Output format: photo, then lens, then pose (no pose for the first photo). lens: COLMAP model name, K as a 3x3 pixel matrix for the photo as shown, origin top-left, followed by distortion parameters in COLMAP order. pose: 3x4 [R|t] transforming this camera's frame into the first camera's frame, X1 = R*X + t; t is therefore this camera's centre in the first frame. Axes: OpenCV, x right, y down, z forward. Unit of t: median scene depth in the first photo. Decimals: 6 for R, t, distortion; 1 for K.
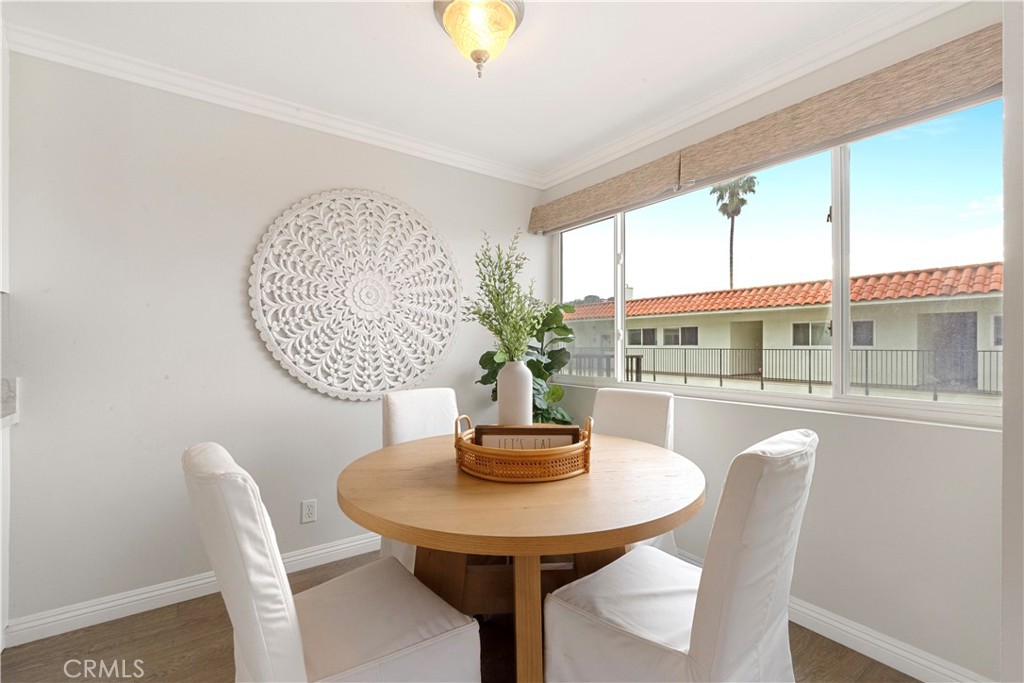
lens RADIAL K [[416.1, 0, 509.7], [0, 416.1, 345.6], [0, 0, 1]] dist [-0.015819, 0.000027]
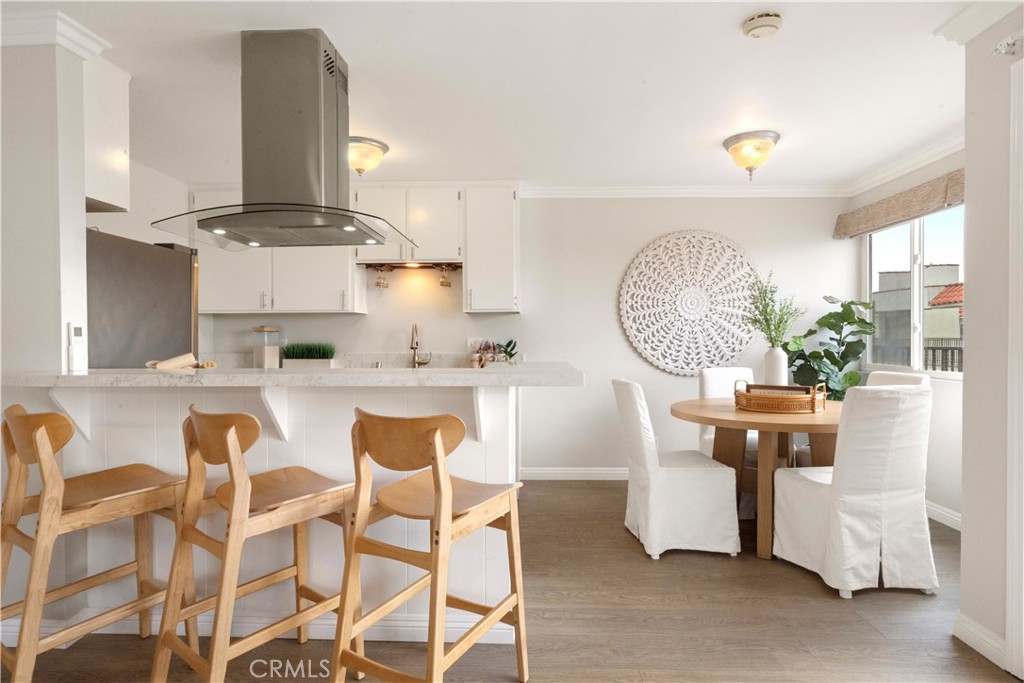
lens RADIAL K [[576.8, 0, 506.3], [0, 576.8, 339.9], [0, 0, 1]] dist [0.031254, 0.000217]
pose [[0.780426, 0.000248, -0.625248, 0.416761], [0.002101, 0.999993, 0.003019, -0.000457], [0.625244, -0.003670, 0.780420, -0.981378]]
